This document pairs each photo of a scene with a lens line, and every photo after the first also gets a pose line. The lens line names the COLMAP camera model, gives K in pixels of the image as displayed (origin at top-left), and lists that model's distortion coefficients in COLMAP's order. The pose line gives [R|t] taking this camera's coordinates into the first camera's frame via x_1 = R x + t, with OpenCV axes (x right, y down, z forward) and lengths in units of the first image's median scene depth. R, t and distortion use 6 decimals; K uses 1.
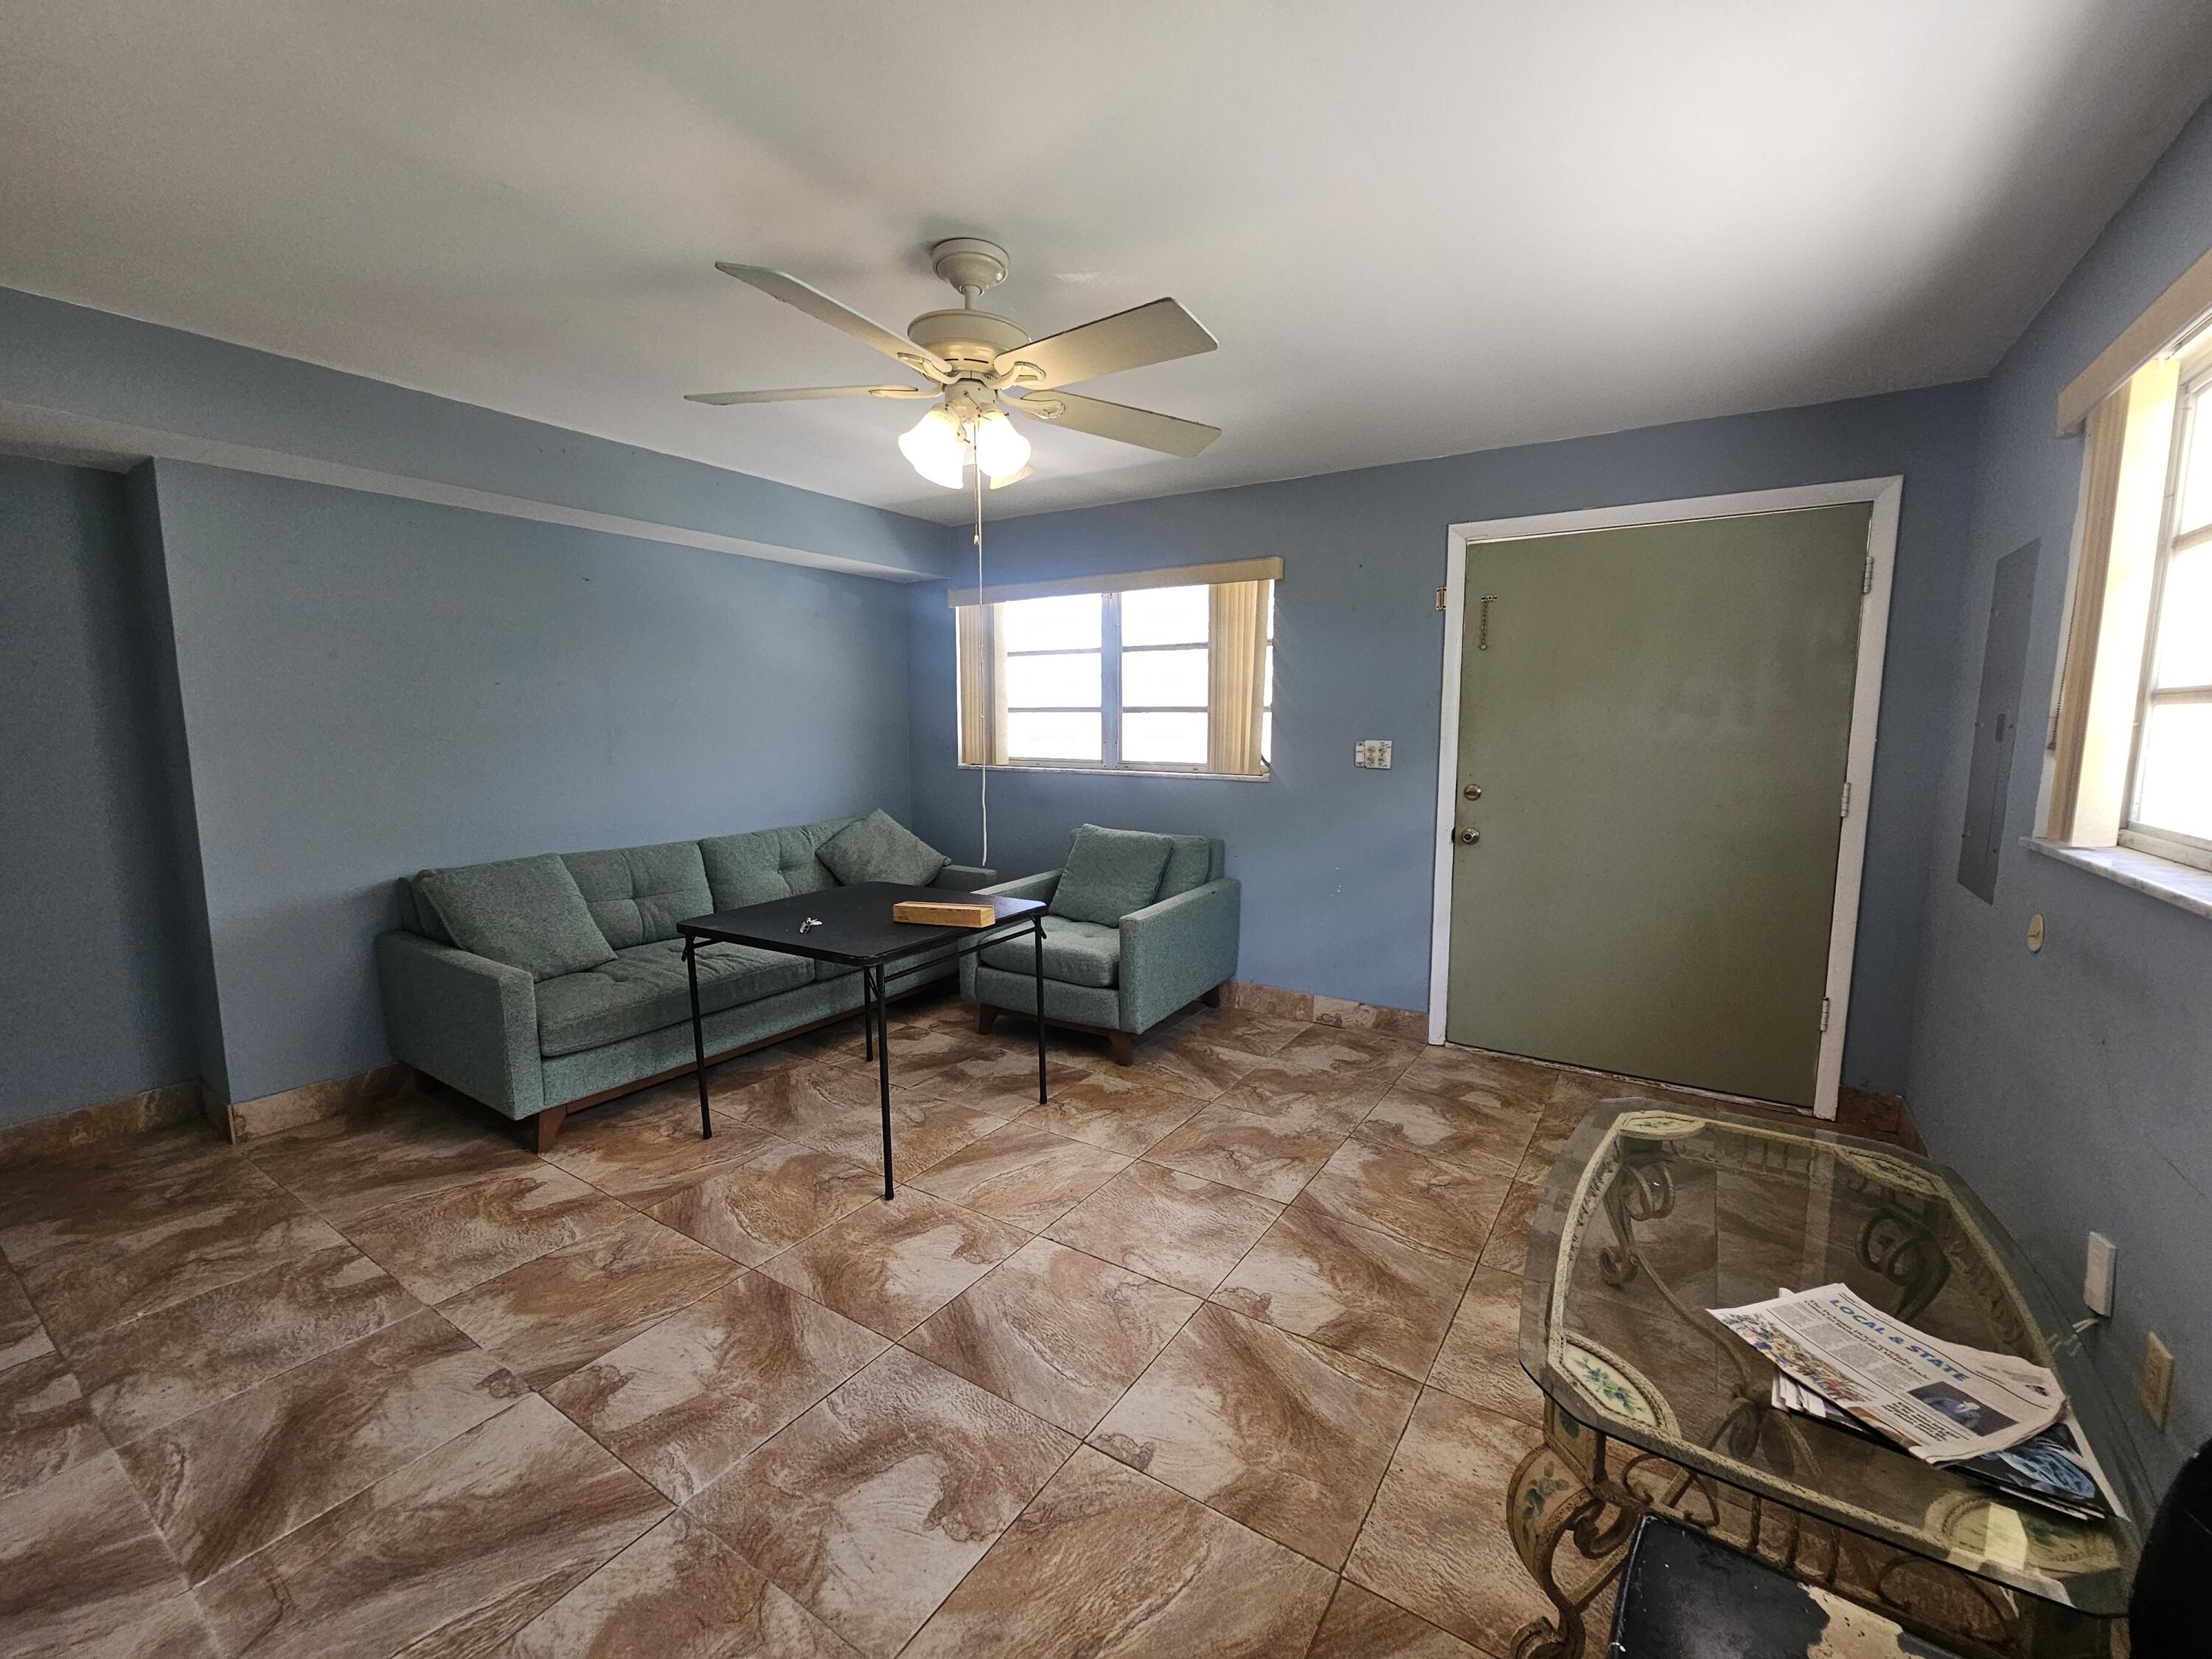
lens RADIAL K [[914.3, 0, 1117.3], [0, 914.3, 831.3], [0, 0, 1]] dist [-0.000098, 0.000039]
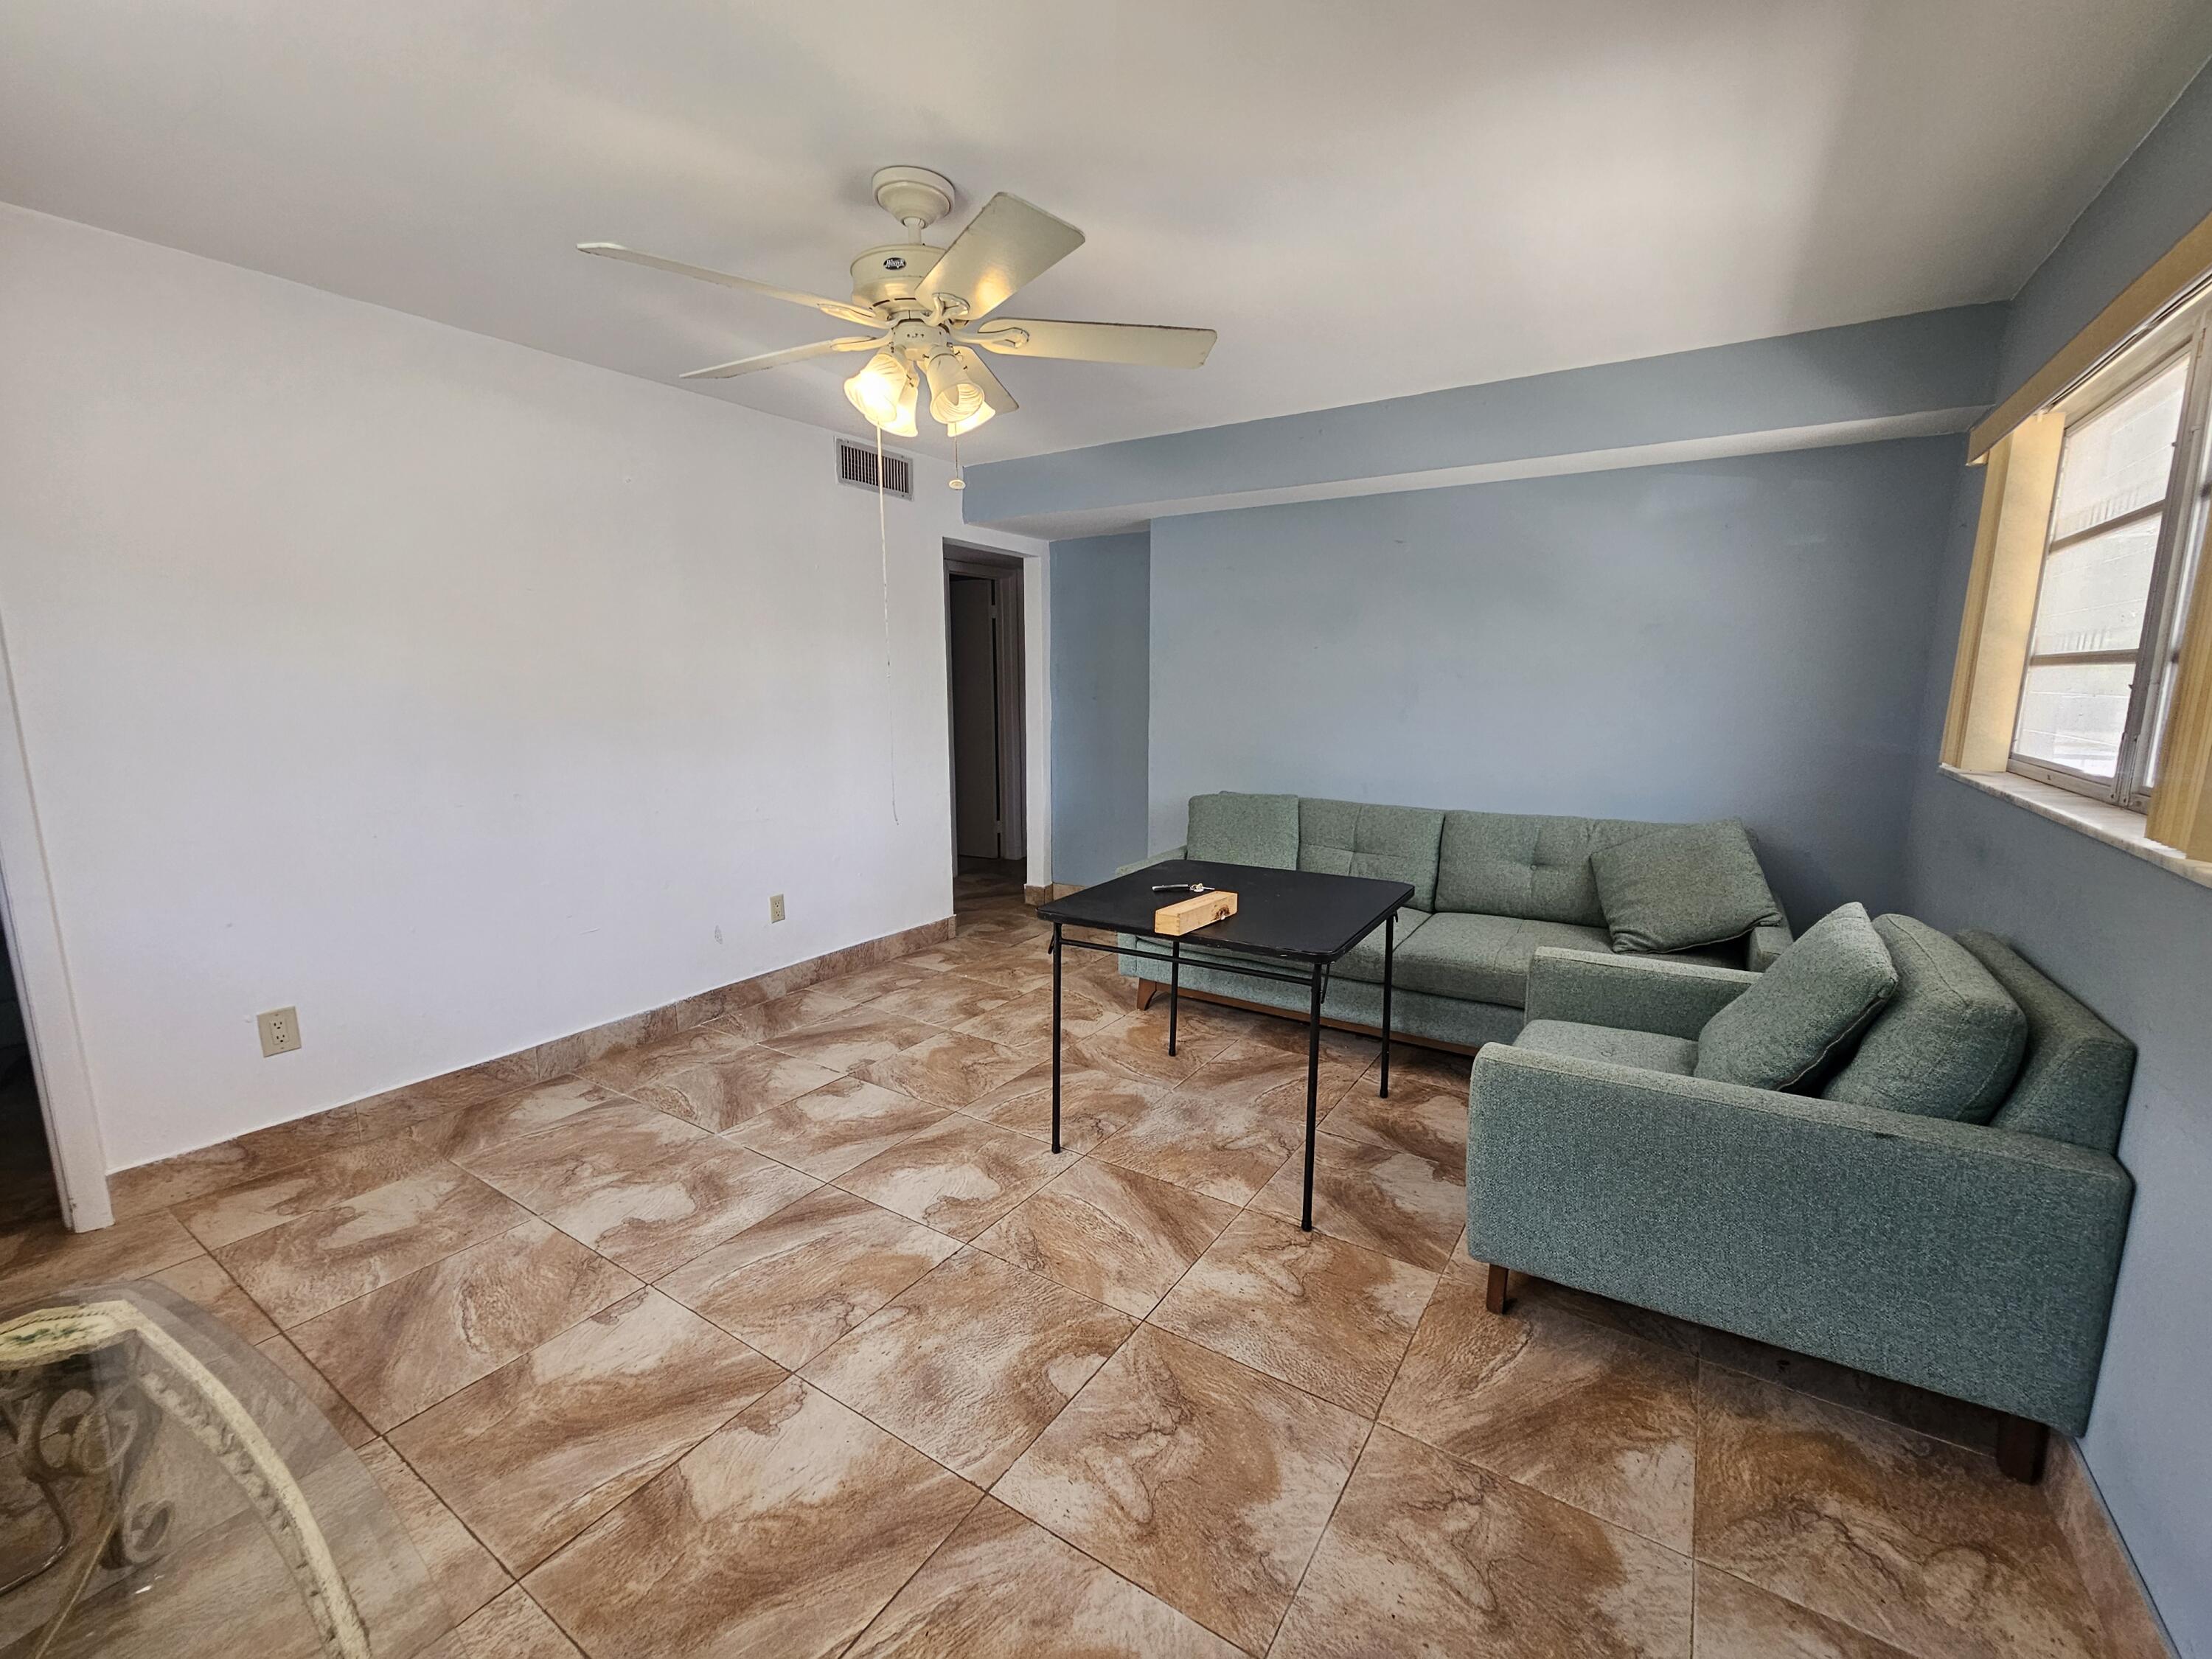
lens RADIAL K [[914.3, 0, 1117.3], [0, 914.3, 831.3], [0, 0, 1]] dist [-0.000098, 0.000039]
pose [[0.005305, 0.166046, -0.986104, 0.800272], [-0.119848, 0.979115, 0.164225, -0.142693], [0.992778, 0.117312, 0.025094, 1.149389]]
